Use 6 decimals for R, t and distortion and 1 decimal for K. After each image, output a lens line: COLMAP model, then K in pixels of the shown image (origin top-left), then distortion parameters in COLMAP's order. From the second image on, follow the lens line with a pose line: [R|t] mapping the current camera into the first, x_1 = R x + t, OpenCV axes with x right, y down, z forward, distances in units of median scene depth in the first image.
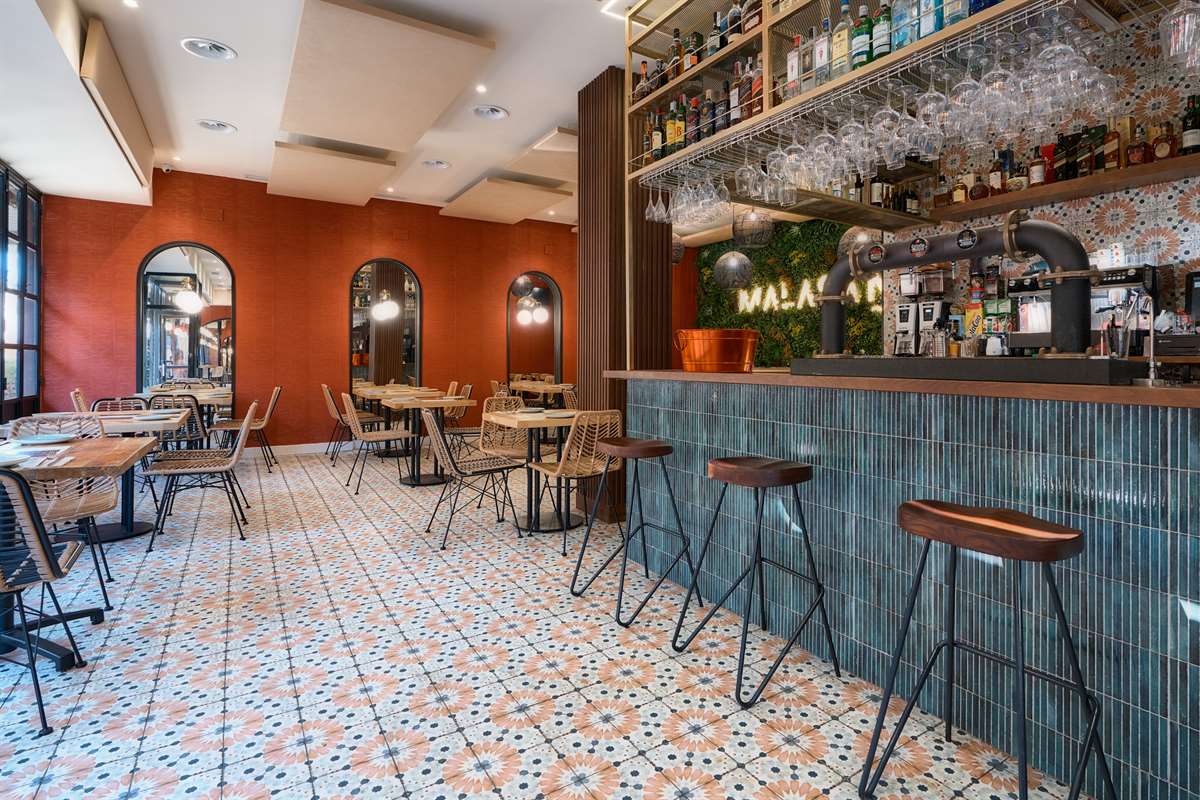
lens RADIAL K [[611.8, 0, 649.2], [0, 611.8, 357.5], [0, 0, 1]] dist [-0.001843, -0.000187]
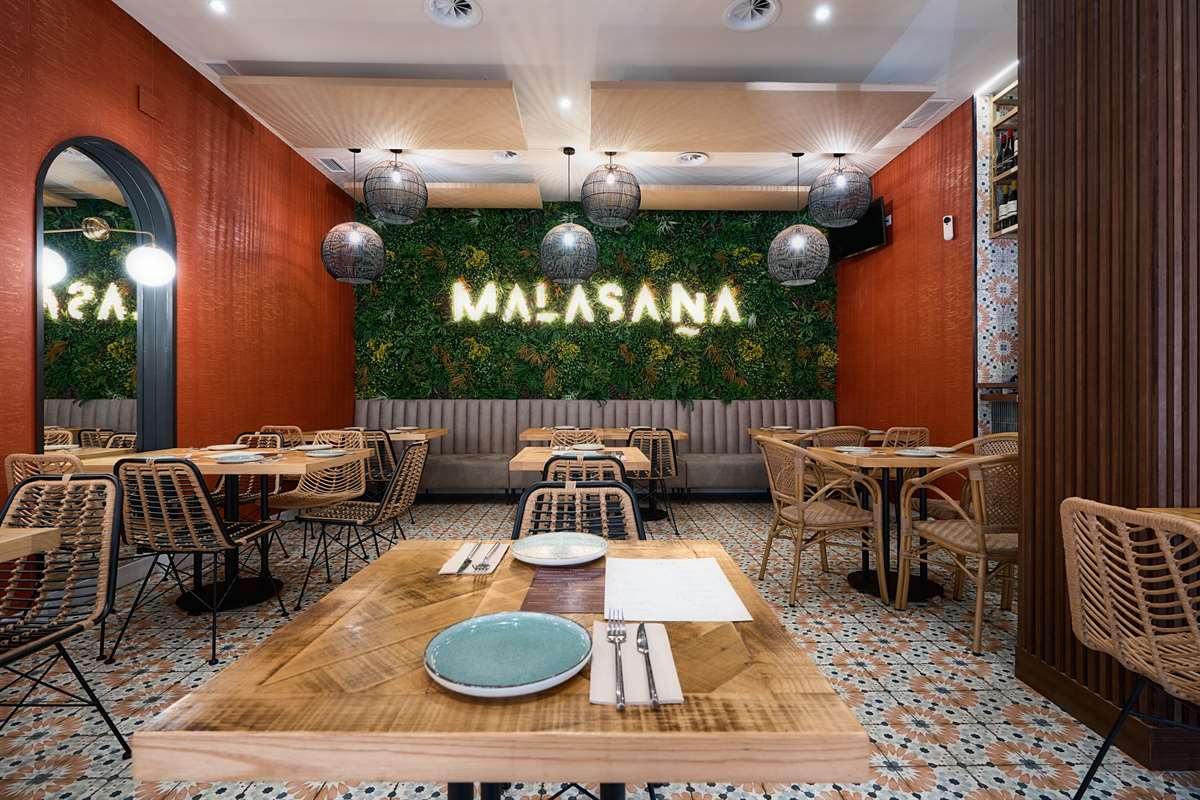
lens RADIAL K [[550.9, 0, 601.9], [0, 550.9, 396.3], [0, 0, 1]] dist [-0.003578, -0.000929]
pose [[0.543931, -0.005512, 0.839112, -0.621646], [-0.000416, 0.999977, 0.006838, 0.015411], [-0.839130, -0.004069, 0.543916, 1.178035]]
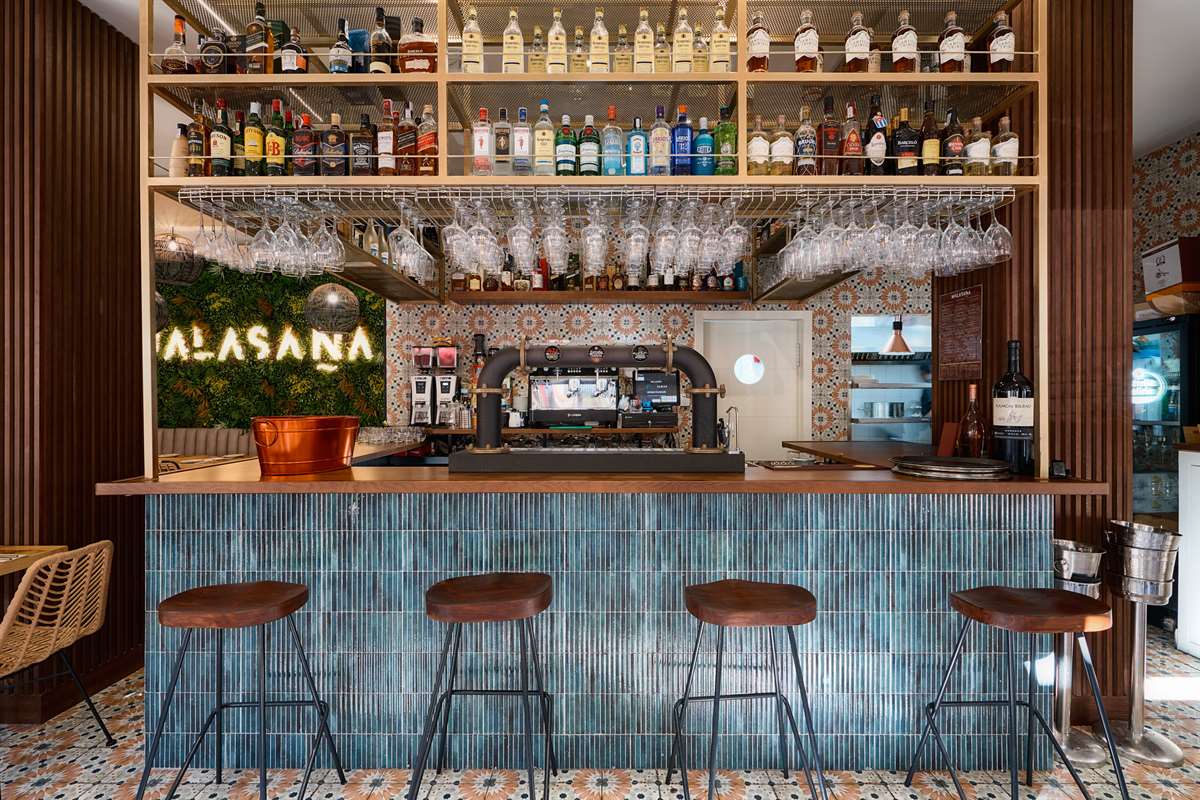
lens RADIAL K [[553.6, 0, 600.0], [0, 553.6, 400.0], [0, 0, 1]] dist [-0.001373, 0.000258]
pose [[0.564759, -0.003290, 0.825249, -0.200545], [0.000952, 0.999994, 0.003335, -0.051282], [-0.825255, -0.001098, 0.564759, 0.219712]]
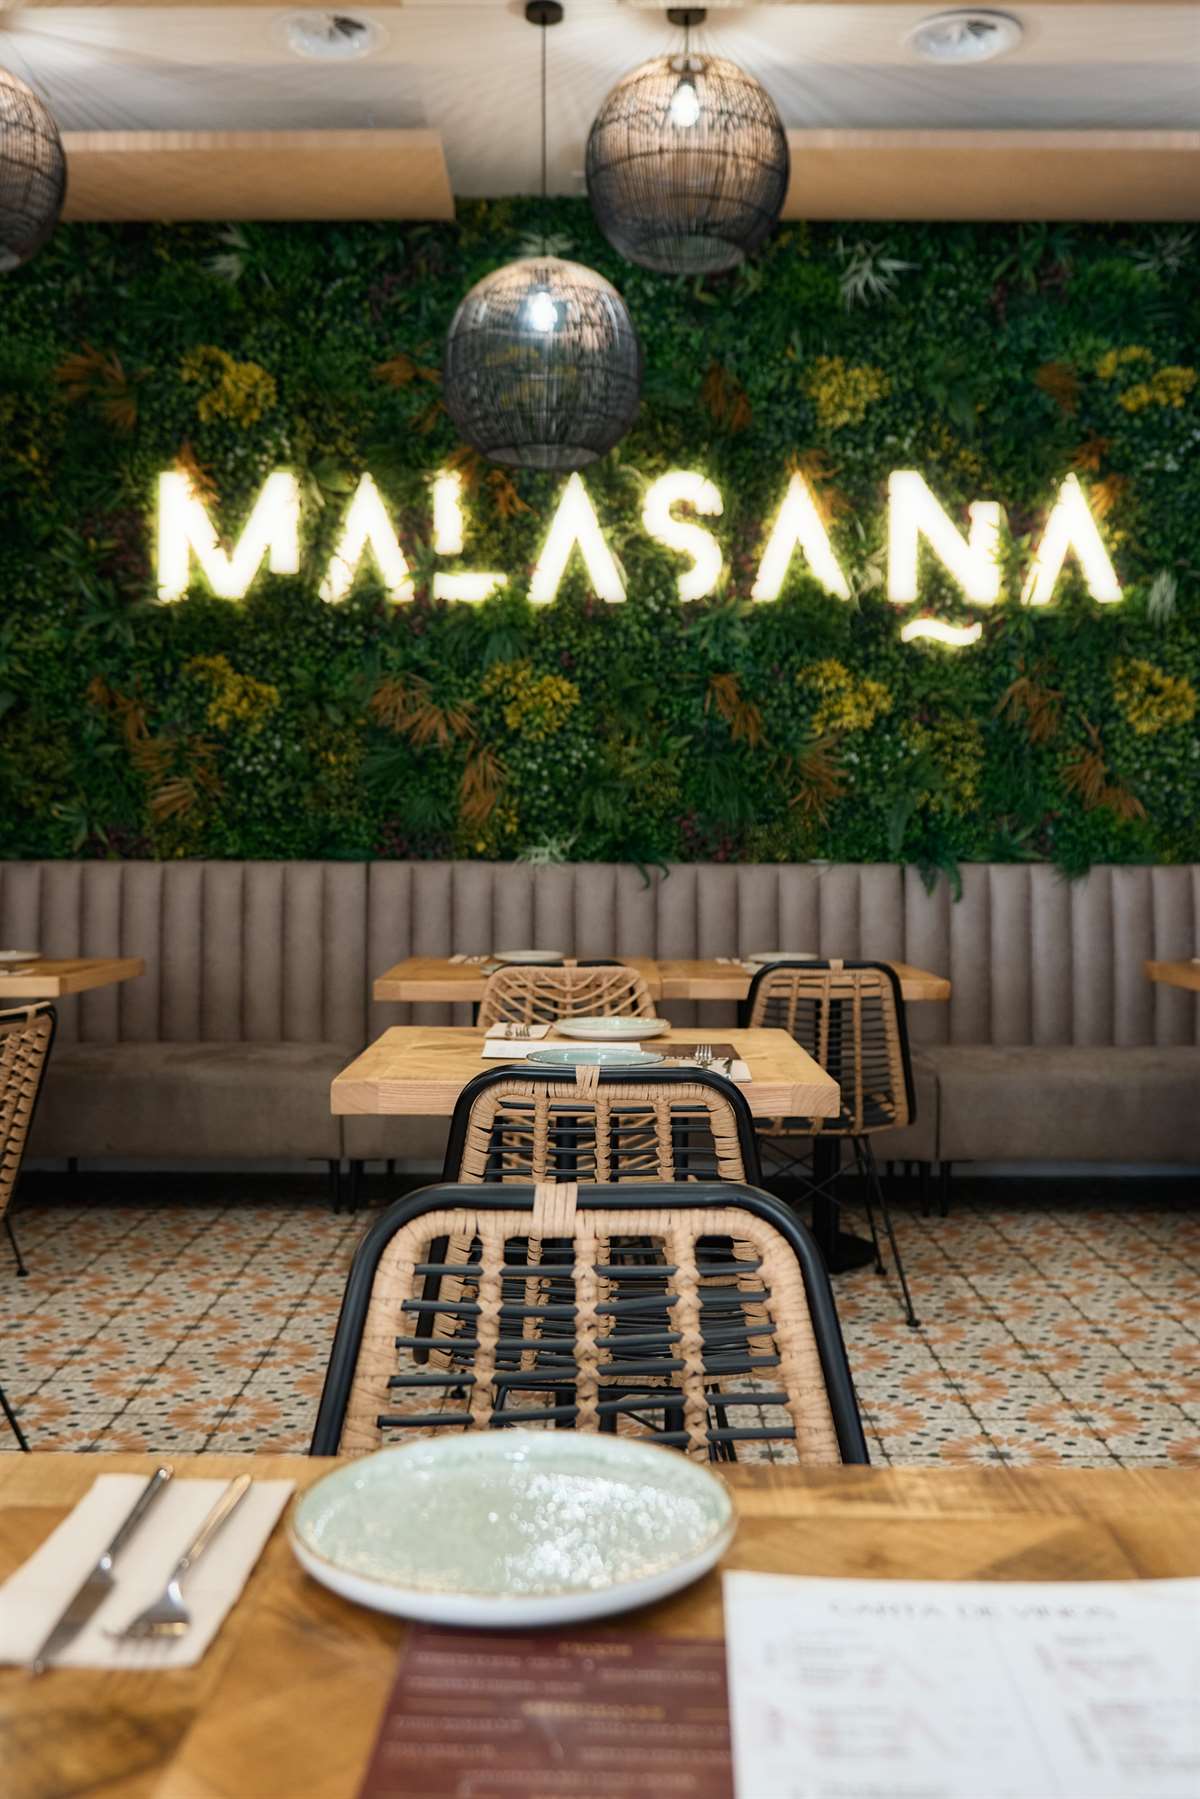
lens RADIAL K [[1745.3, 0, 588.0], [0, 1745.3, 895.6], [0, 0, 1]] dist [-0.038475, 0.001658]
pose [[0.570623, -0.024499, 0.820846, -0.560791], [-0.001932, 0.999512, 0.031175, 0.017278], [-0.821210, -0.019375, 0.570298, 1.224615]]
